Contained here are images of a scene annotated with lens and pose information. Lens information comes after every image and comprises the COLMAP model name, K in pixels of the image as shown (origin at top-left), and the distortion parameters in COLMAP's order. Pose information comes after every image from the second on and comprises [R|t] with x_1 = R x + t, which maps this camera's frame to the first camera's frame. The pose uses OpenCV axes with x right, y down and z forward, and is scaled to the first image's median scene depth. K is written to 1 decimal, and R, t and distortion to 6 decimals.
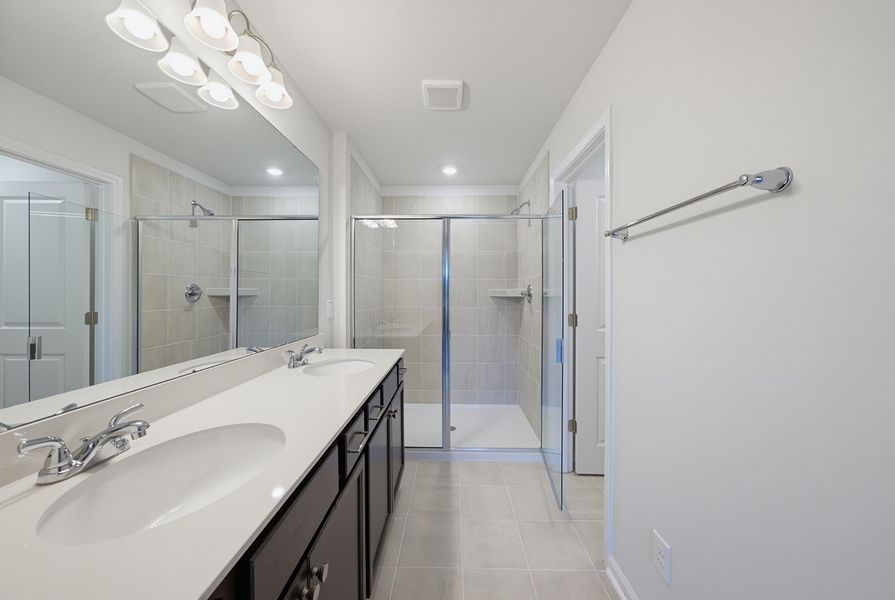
lens RADIAL K [[306.3, 0, 446.7], [0, 306.3, 299.8], [0, 0, 1]] dist [-0.010180, 0.002418]
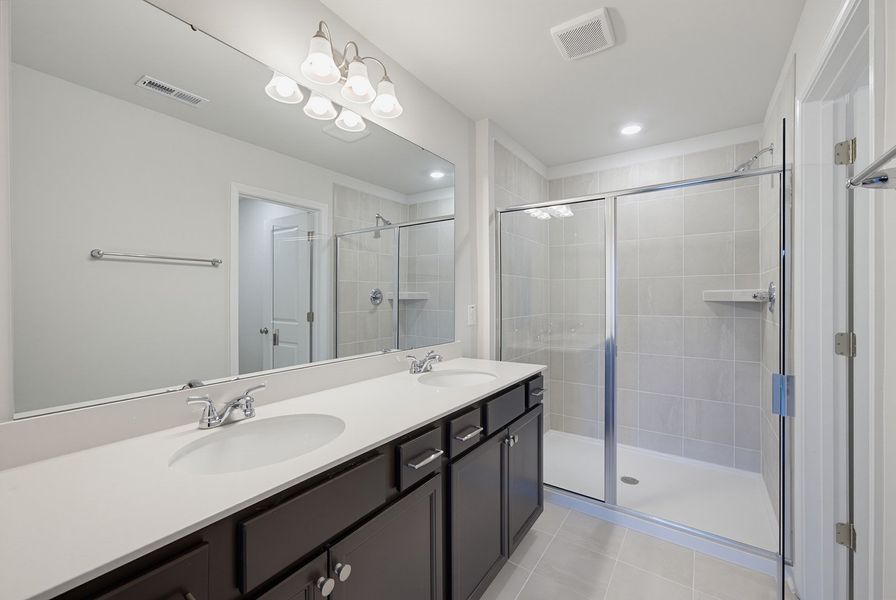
lens RADIAL K [[361.6, 0, 449.0], [0, 361.6, 302.7], [0, 0, 1]] dist [-0.032330, 0.019613]
pose [[0.832470, 0.006359, -0.554034, 0.154604], [-0.008134, 0.999967, -0.000746, -0.002568], [0.554011, 0.005127, 0.832494, 0.053915]]
